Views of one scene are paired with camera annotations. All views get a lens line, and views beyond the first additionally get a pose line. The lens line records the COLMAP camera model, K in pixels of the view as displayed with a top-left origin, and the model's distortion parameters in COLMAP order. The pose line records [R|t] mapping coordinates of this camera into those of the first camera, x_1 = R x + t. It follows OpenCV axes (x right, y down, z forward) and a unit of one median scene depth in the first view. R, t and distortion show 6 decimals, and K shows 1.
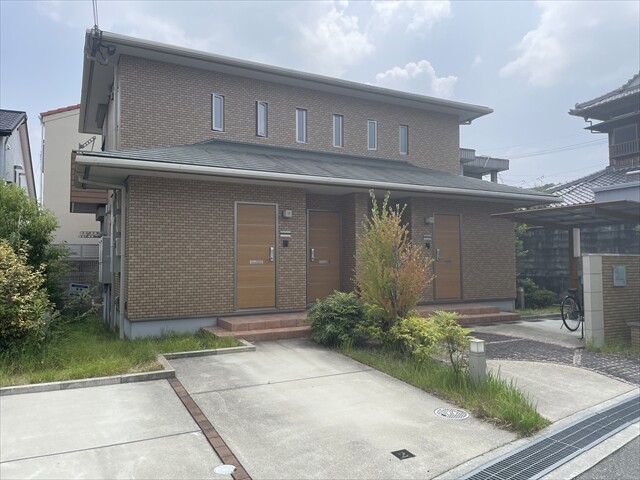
lens RADIAL K [[474.7, 0, 320.0], [0, 474.7, 240.0], [0, 0, 1]] dist [0.062190, -0.086181]
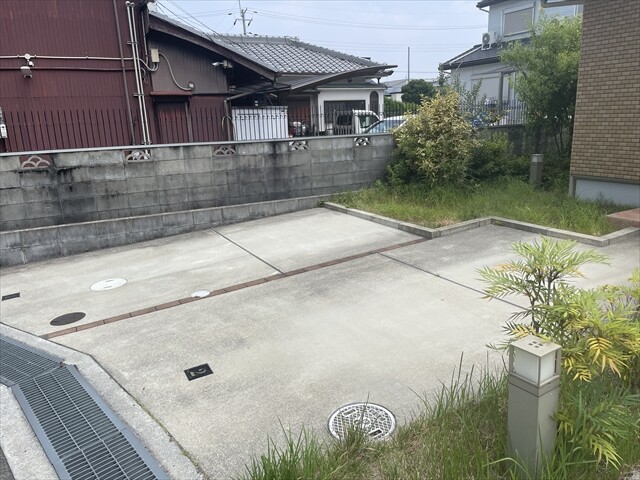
lens RADIAL K [[474.7, 0, 320.0], [0, 474.7, 240.0], [0, 0, 1]] dist [0.062190, -0.086181]
pose [[0.049819, 0.251744, -0.966511, 0.671391], [0.079517, 0.963641, 0.255095, 0.051293], [0.995588, -0.089562, 0.027990, 0.922766]]
